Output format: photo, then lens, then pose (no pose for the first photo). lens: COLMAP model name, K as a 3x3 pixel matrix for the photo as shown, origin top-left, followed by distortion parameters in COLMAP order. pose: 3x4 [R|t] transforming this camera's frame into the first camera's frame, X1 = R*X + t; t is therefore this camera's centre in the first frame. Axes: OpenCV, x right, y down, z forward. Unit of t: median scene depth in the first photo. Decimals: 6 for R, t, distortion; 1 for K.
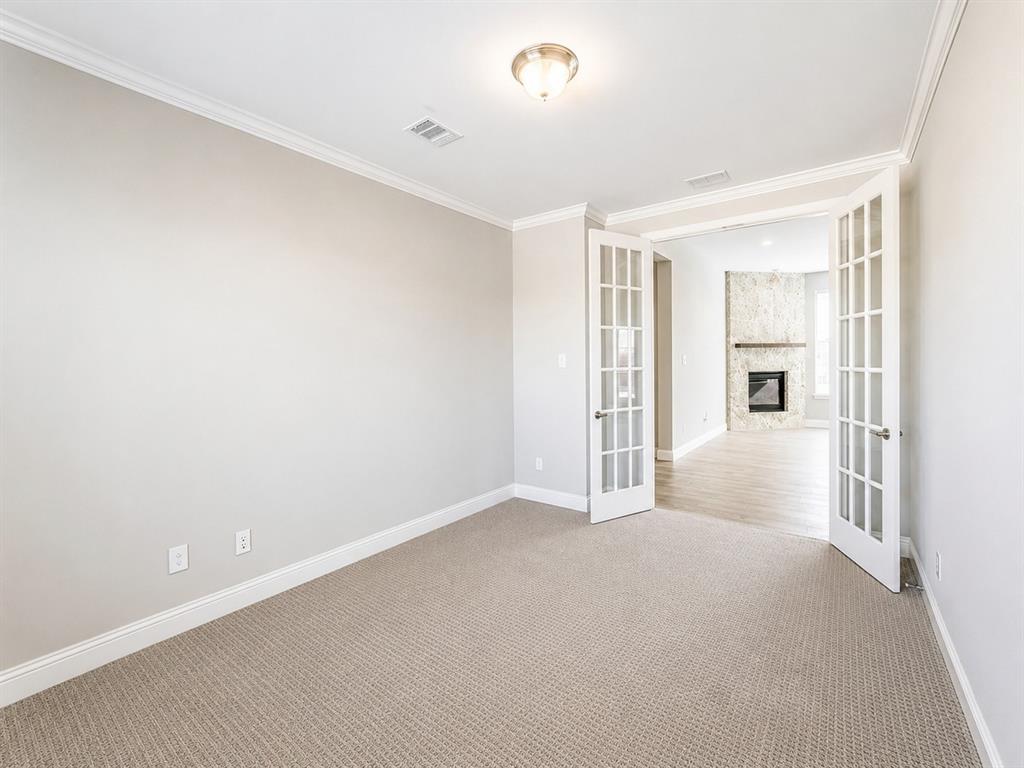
lens RADIAL K [[440.4, 0, 489.4], [0, 440.4, 367.7], [0, 0, 1]] dist [0.003843, 0.000410]
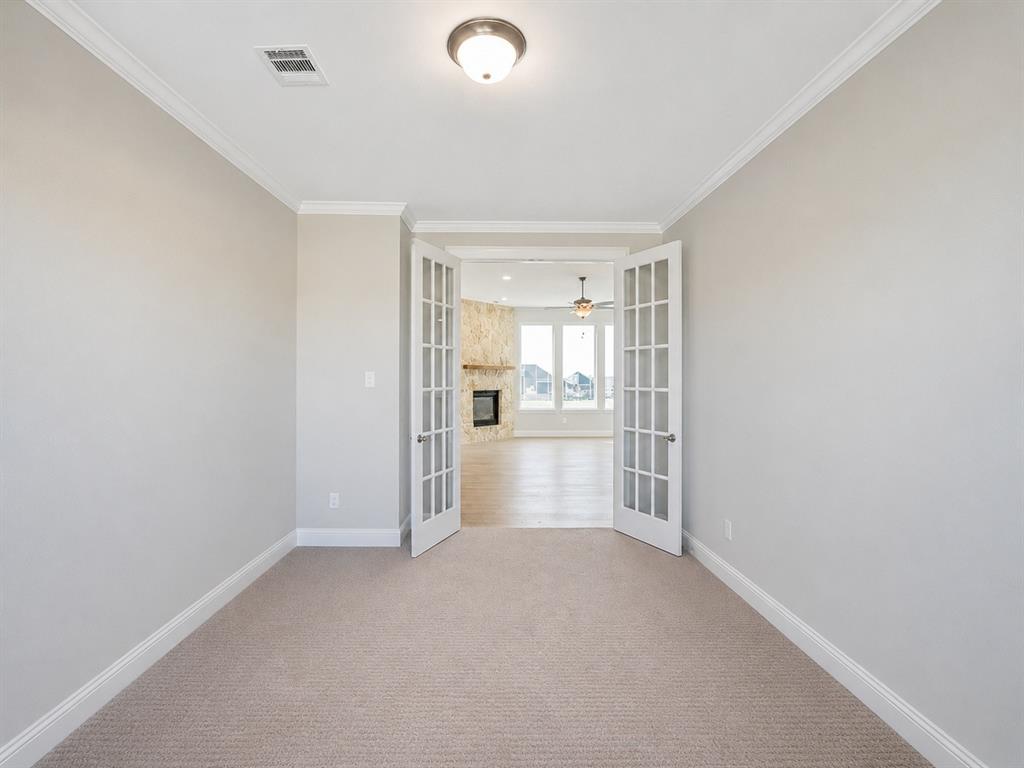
lens RADIAL K [[459.1, 0, 512.0], [0, 459.1, 384.0], [0, 0, 1]] dist [0.000050, -0.000111]
pose [[0.793176, 0.006229, 0.608960, -0.185669], [-0.002829, 0.999975, -0.006544, -0.001864], [-0.608986, 0.003468, 0.793174, 0.107295]]
